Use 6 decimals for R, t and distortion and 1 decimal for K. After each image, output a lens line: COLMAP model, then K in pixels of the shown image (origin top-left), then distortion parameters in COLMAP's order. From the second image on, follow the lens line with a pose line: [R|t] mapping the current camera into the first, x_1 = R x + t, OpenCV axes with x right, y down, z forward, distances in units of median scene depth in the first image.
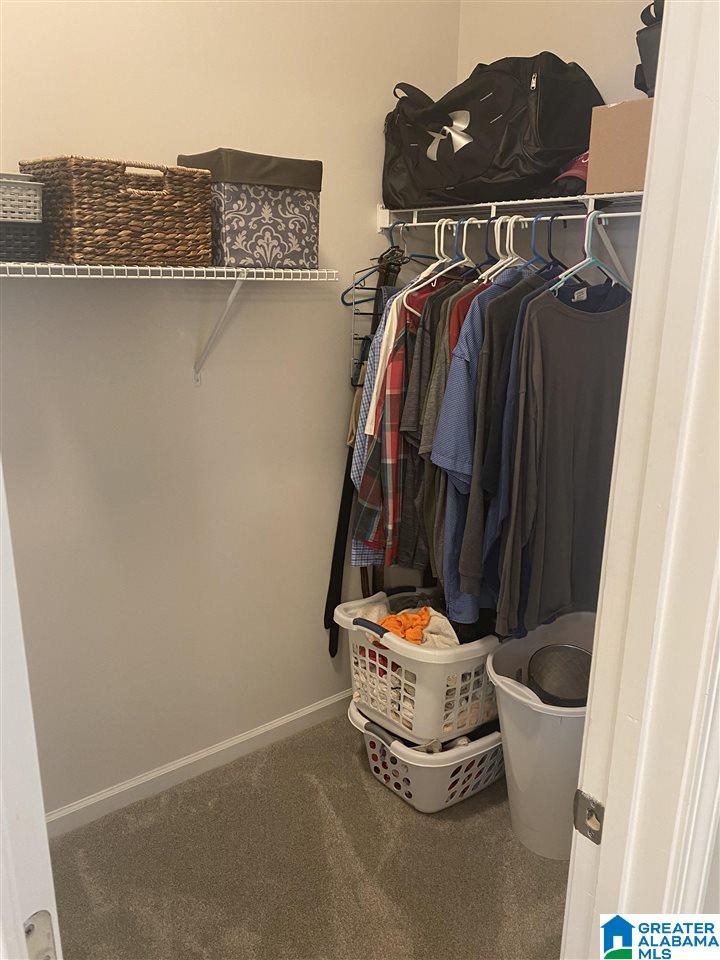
lens RADIAL K [[704.9, 0, 360.0], [0, 704.9, 480.0], [0, 0, 1]] dist [0.023757, -0.003731]
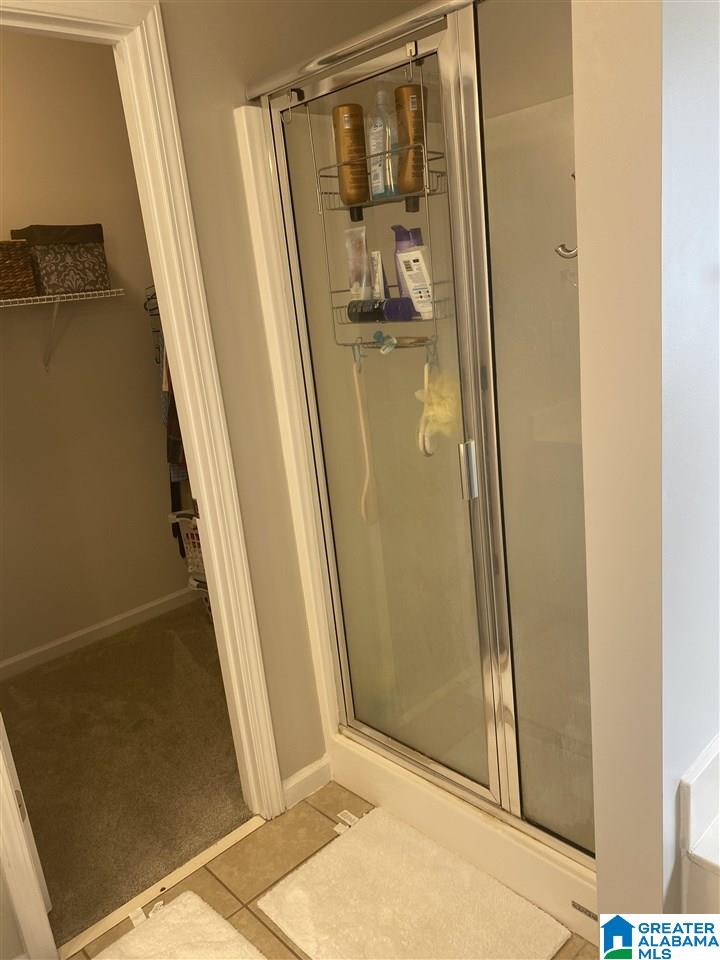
lens RADIAL K [[734.9, 0, 360.0], [0, 734.9, 480.0], [0, 0, 1]] dist [0.028646, -0.003702]
pose [[0.988922, -0.141671, 0.044300, 0.384659], [0.142757, 0.989505, -0.022386, 0.259091], [-0.040663, 0.028462, 0.998767, -0.715429]]
